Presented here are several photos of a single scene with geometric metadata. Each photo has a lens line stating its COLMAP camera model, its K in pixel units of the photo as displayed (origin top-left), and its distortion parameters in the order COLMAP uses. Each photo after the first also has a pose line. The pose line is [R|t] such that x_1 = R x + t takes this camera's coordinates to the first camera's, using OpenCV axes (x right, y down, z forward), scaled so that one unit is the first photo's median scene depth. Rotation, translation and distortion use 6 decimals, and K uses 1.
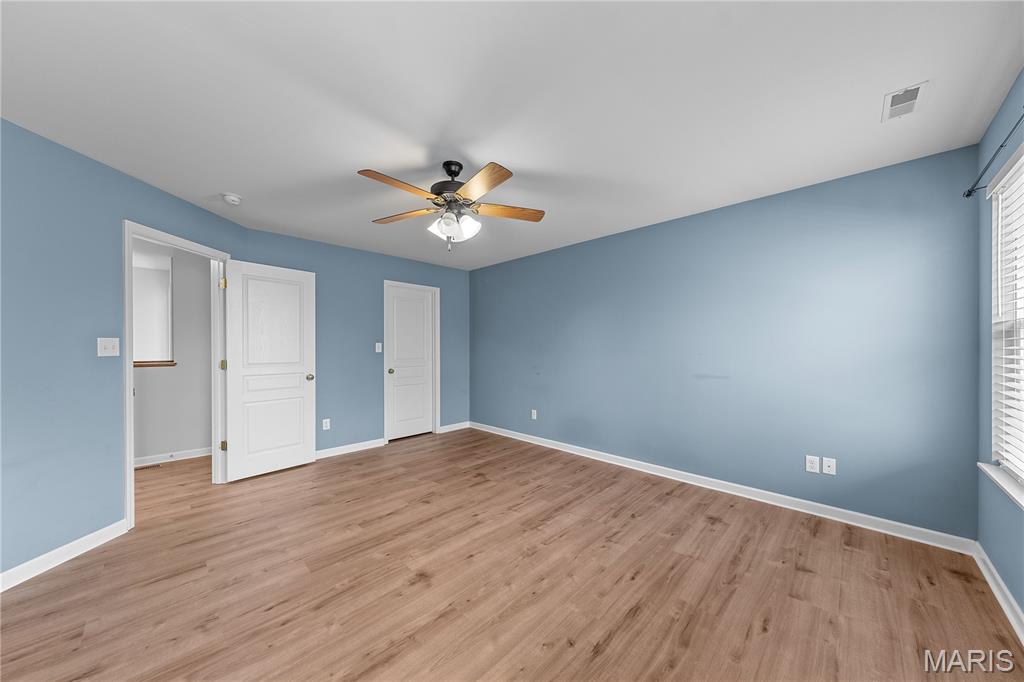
lens RADIAL K [[352.1, 0, 511.4], [0, 352.1, 345.2], [0, 0, 1]] dist [0.008496, -0.000499]
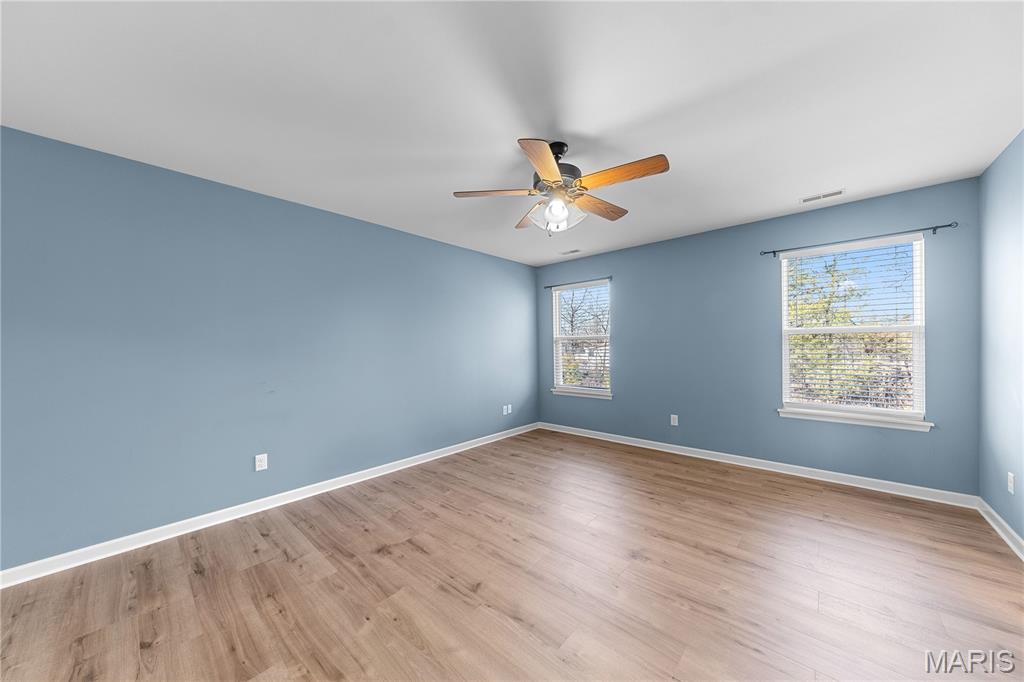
lens RADIAL K [[352.1, 0, 516.5], [0, 352.1, 347.1], [0, 0, 1]] dist [0.008496, -0.000499]
pose [[-0.061535, -0.000312, 0.998105, -0.904394], [0.005177, 0.999986, 0.000632, 0.008049], [-0.998092, 0.005207, -0.061532, 0.982545]]
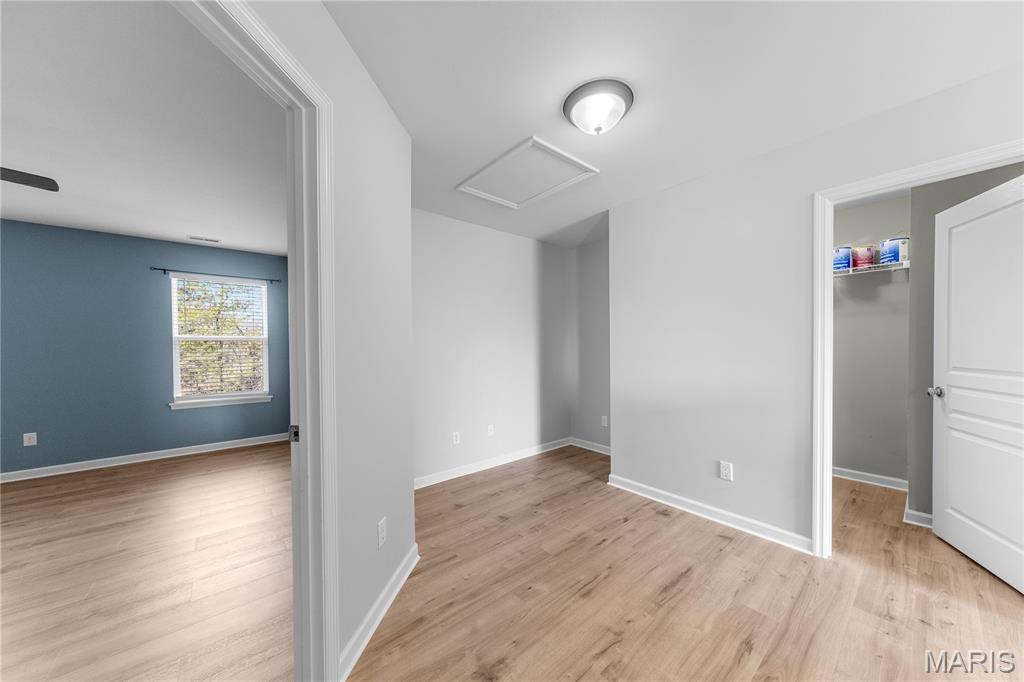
lens RADIAL K [[352.1, 0, 513.0], [0, 352.1, 348.0], [0, 0, 1]] dist [0.008496, -0.000499]
pose [[-0.994969, 0.010627, 0.099622, -1.278430], [0.011166, 0.999926, 0.004850, 0.006948], [-0.099563, 0.005938, -0.995014, 1.303828]]
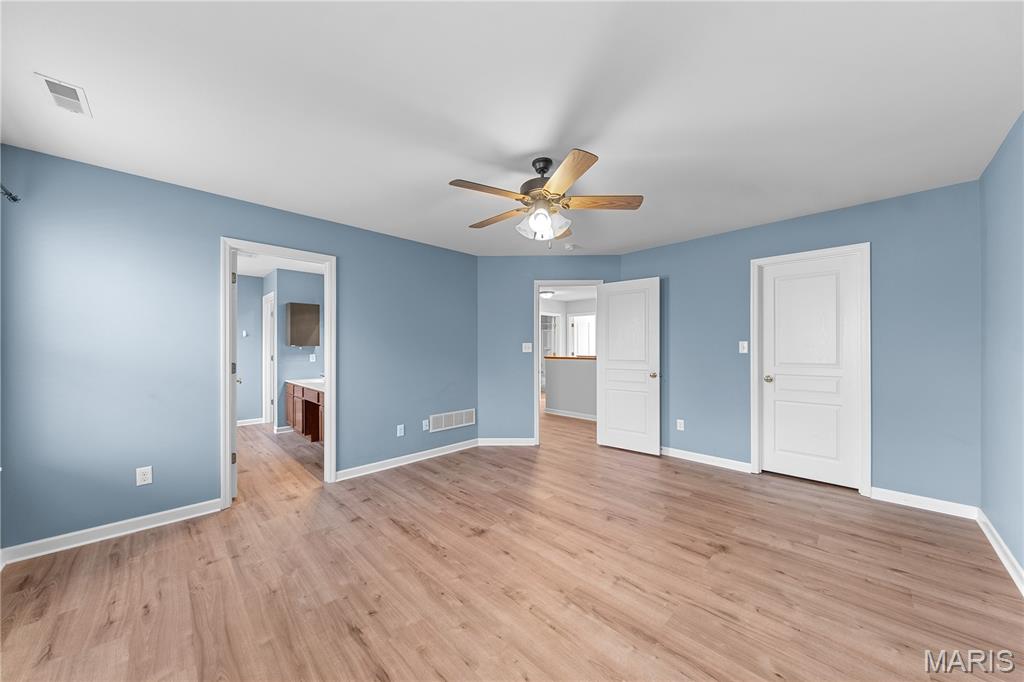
lens RADIAL K [[352.1, 0, 510.8], [0, 352.1, 347.3], [0, 0, 1]] dist [0.008496, -0.000499]
pose [[-0.009657, 0.000078, -0.999953, 0.682248], [0.009879, 0.999951, -0.000017, 0.002352], [0.999905, -0.009879, -0.009657, 0.774656]]
